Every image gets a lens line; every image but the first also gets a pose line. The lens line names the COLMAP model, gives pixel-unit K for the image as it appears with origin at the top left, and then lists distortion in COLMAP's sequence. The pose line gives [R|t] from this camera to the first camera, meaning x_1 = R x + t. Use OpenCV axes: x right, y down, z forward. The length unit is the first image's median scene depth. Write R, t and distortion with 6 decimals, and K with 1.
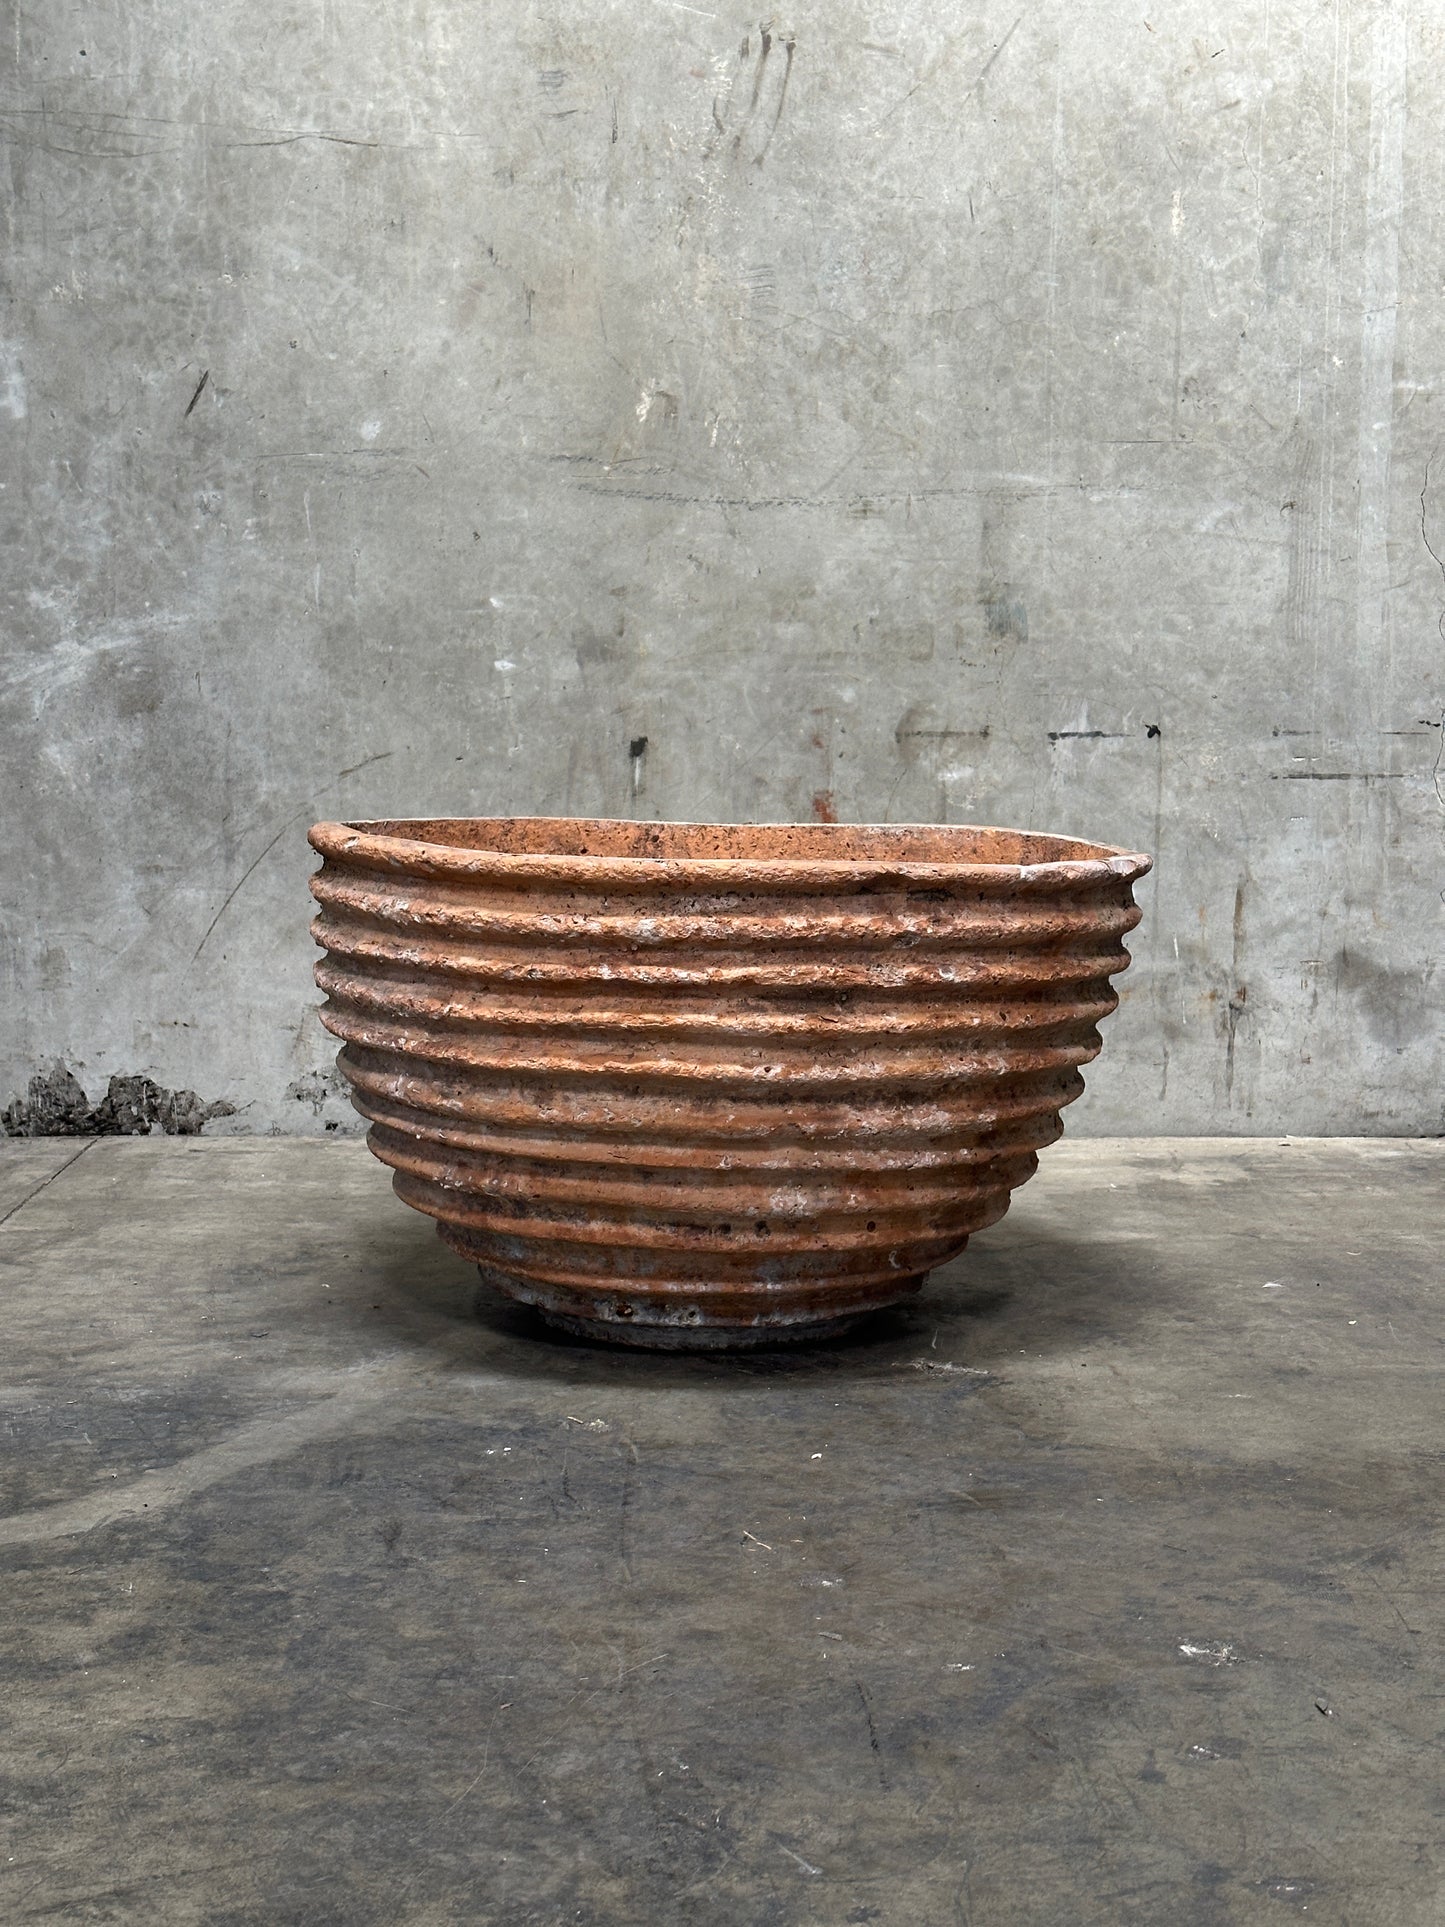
lens RADIAL K [[2752.9, 0, 736.2], [0, 2752.9, 969.6], [0, 0, 1]] dist [0.188795, -0.363236]
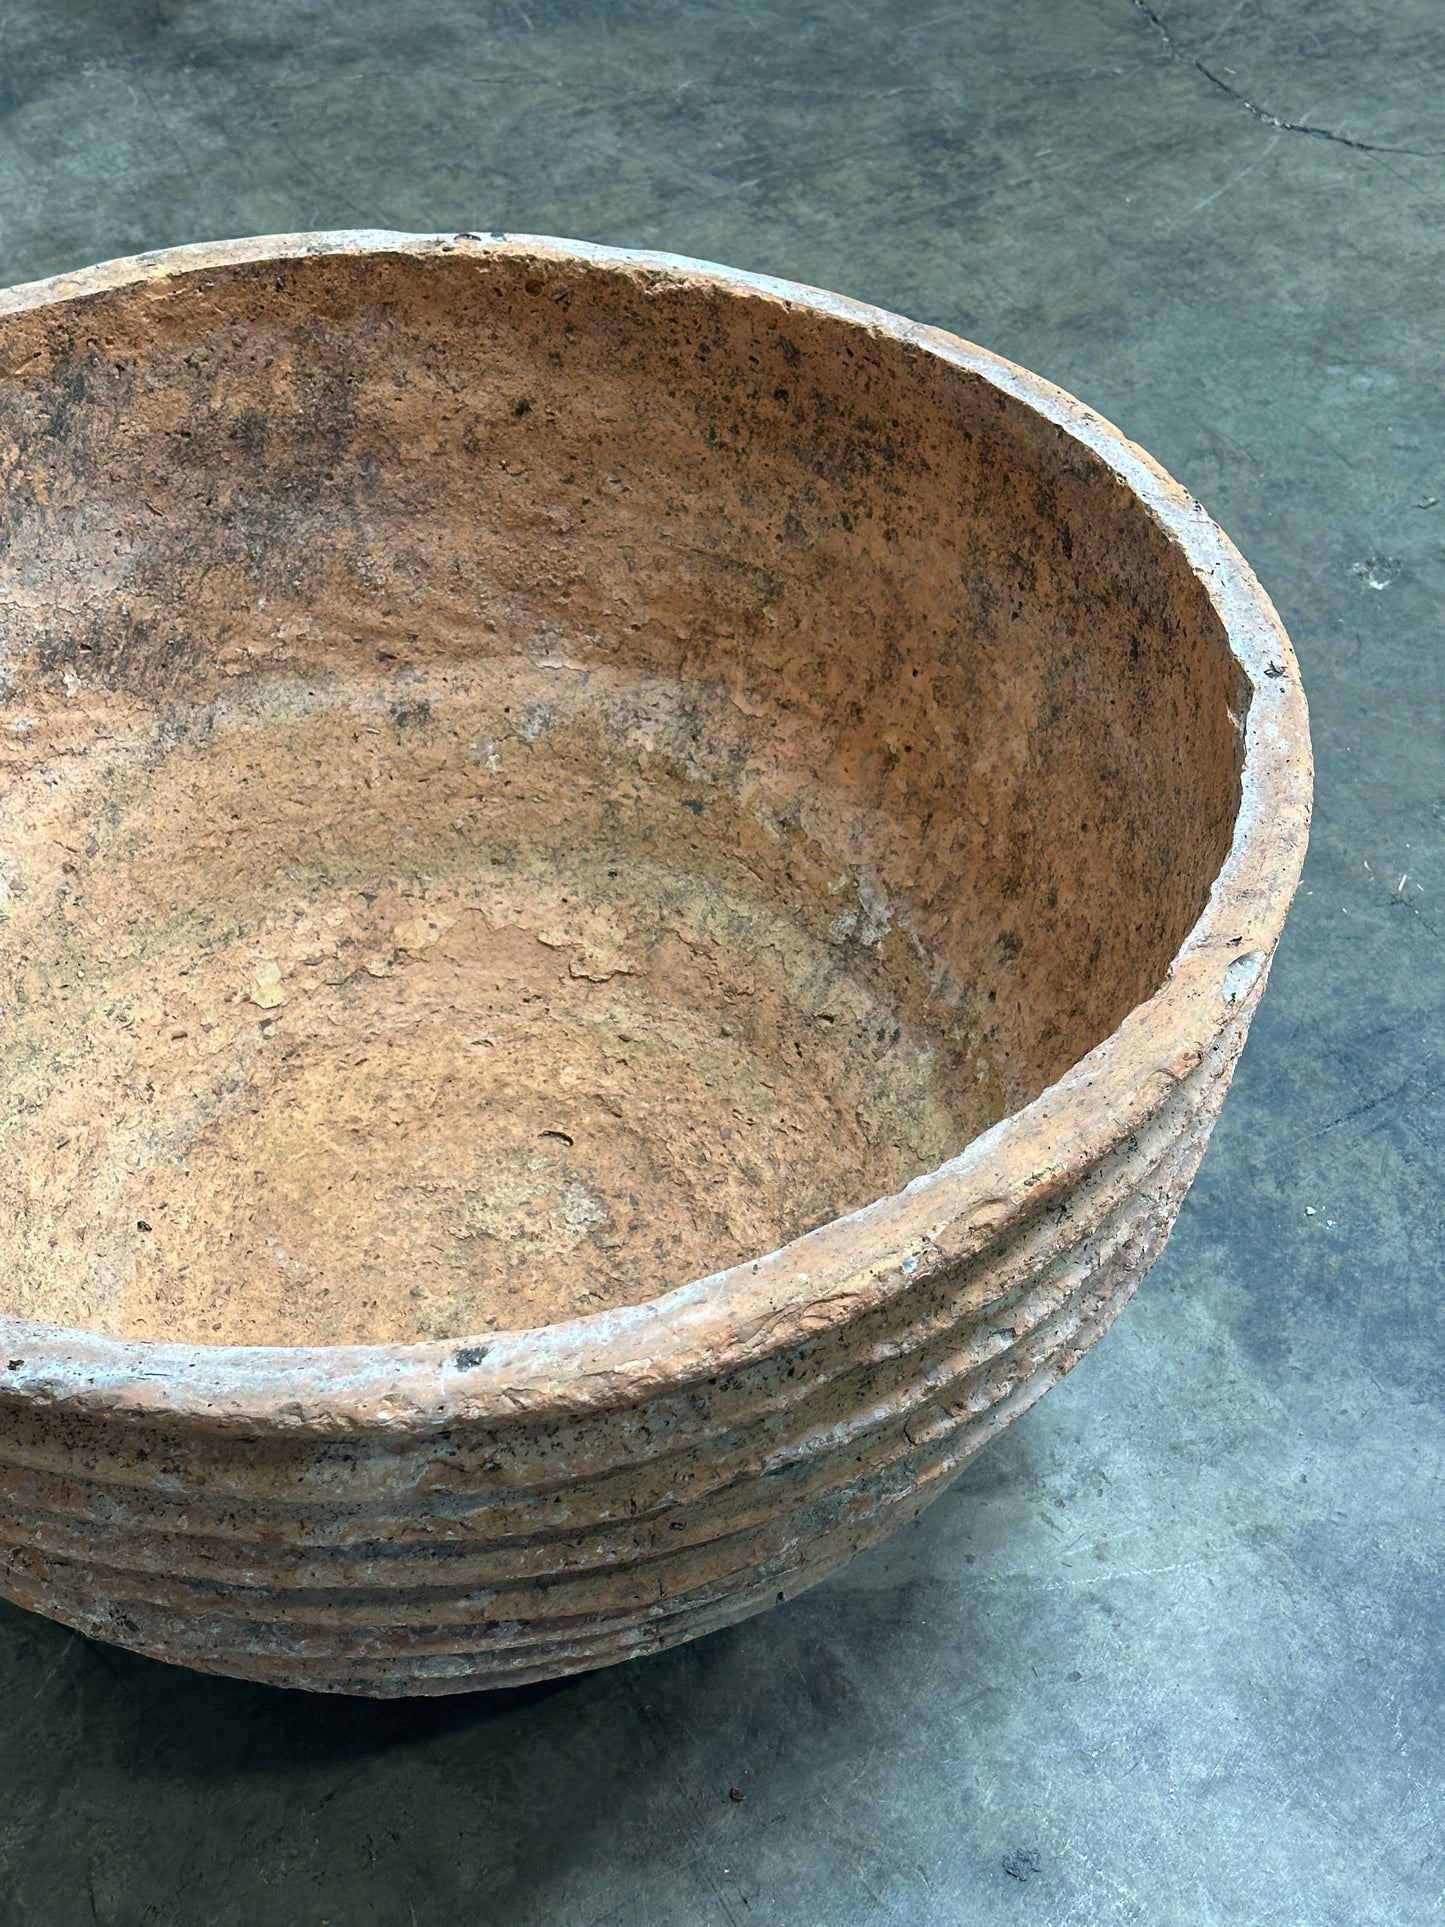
lens RADIAL K [[2736.3, 0, 714.9], [0, 2736.3, 979.5], [0, 0, 1]] dist [0.189551, -0.354839]
pose [[-0.487856, -0.643560, 0.589769, -0.251920], [0.053010, 0.652536, 0.755902, -0.273004], [-0.871313, 0.400034, -0.284228, 0.828690]]
